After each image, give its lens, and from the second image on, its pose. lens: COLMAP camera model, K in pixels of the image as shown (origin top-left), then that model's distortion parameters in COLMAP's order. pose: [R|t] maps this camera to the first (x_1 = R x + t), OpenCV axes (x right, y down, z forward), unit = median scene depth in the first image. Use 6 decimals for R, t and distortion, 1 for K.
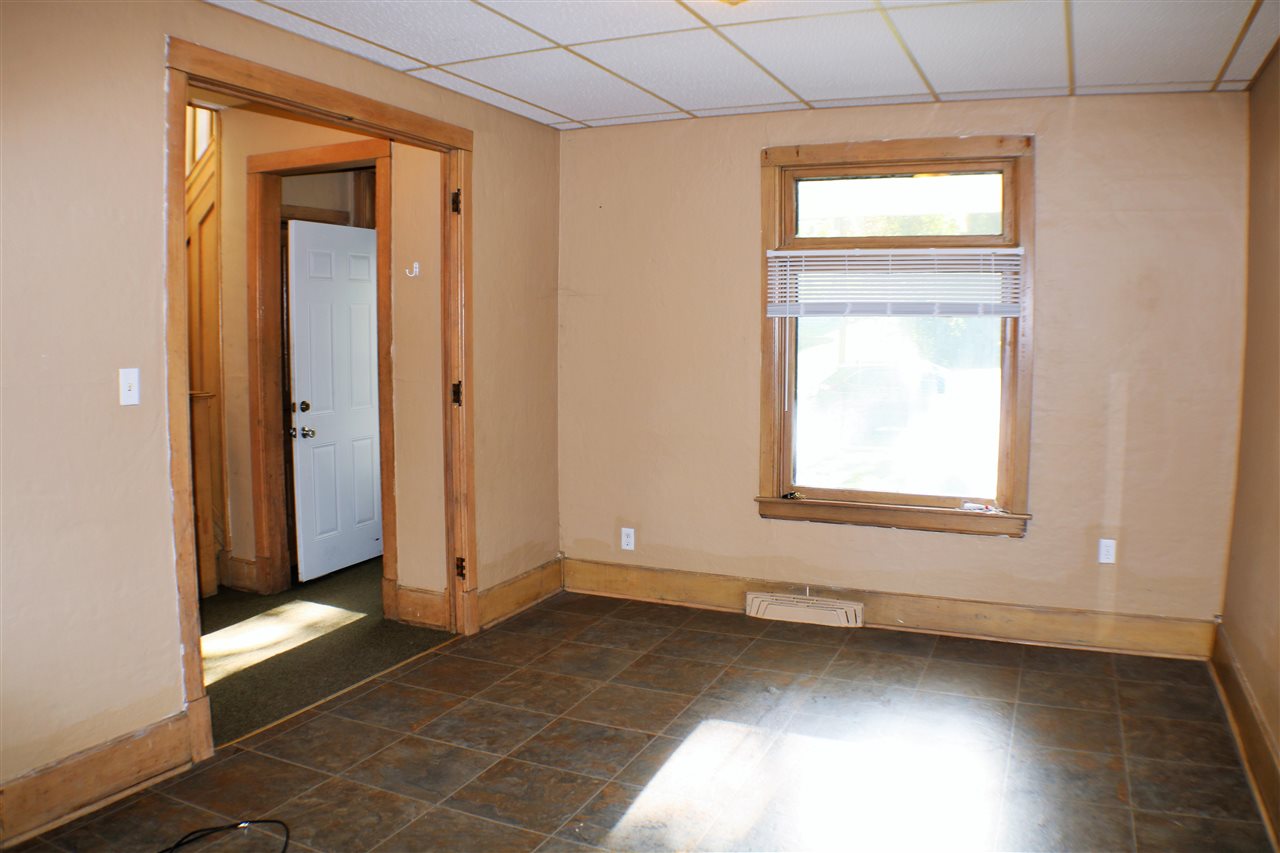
lens RADIAL K [[993.9, 0, 640.0], [0, 993.9, 426.5], [0, 0, 1]] dist [-0.226944, 0.100226]
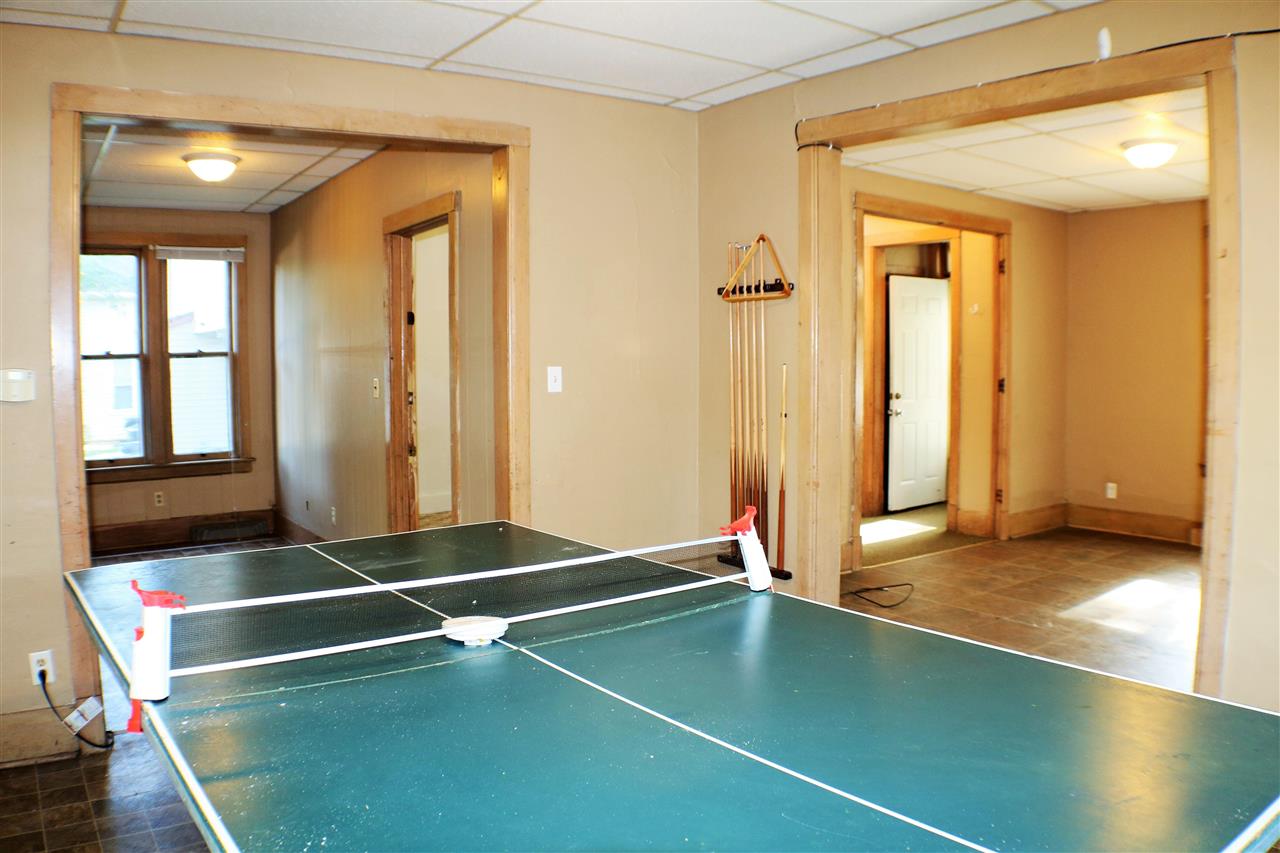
lens RADIAL K [[993.9, 0, 640.0], [0, 993.9, 426.5], [0, 0, 1]] dist [-0.226944, 0.100226]
pose [[0.866792, 0.027653, -0.497902, 0.084032], [-0.041351, 0.999008, -0.016503, 0.080421], [0.496952, 0.034894, 0.867076, -0.631014]]
